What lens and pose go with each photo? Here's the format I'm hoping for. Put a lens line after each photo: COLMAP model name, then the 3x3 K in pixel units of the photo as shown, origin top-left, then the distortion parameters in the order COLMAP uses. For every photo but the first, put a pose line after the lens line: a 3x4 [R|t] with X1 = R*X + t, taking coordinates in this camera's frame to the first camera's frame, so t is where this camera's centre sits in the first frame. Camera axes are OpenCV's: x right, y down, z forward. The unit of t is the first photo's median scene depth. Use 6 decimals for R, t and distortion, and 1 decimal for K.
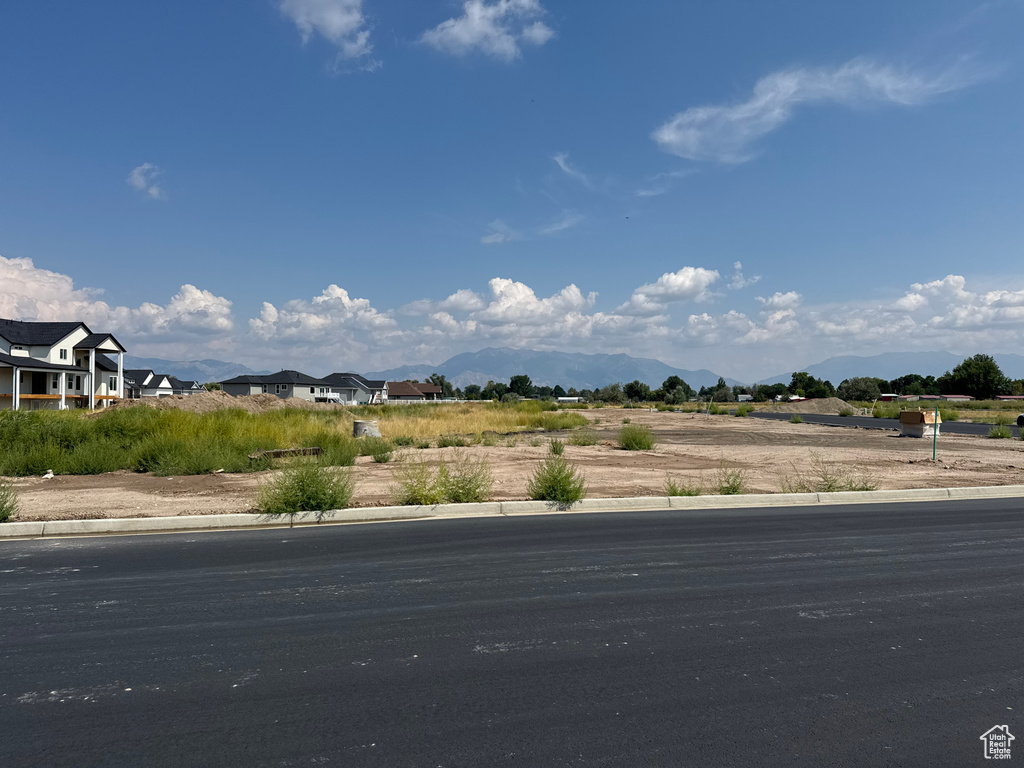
lens RADIAL K [[732.9, 0, 506.3], [0, 732.9, 384.2], [0, 0, 1]] dist [0.064803, -0.039903]
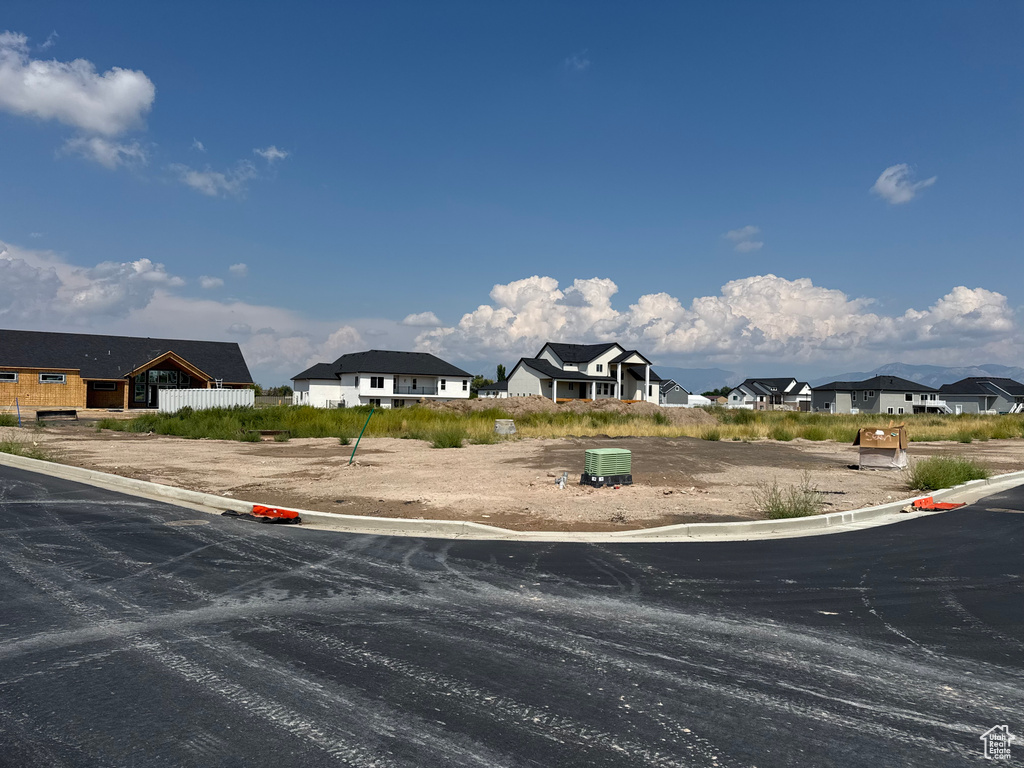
lens RADIAL K [[732.9, 0, 501.9], [0, 732.9, 388.9], [0, 0, 1]] dist [0.064803, -0.039903]
pose [[0.563407, -0.005029, -0.826165, 0.106695], [0.001757, 0.999987, -0.004889, 0.000628], [0.826178, 0.001303, 0.563408, 0.037307]]
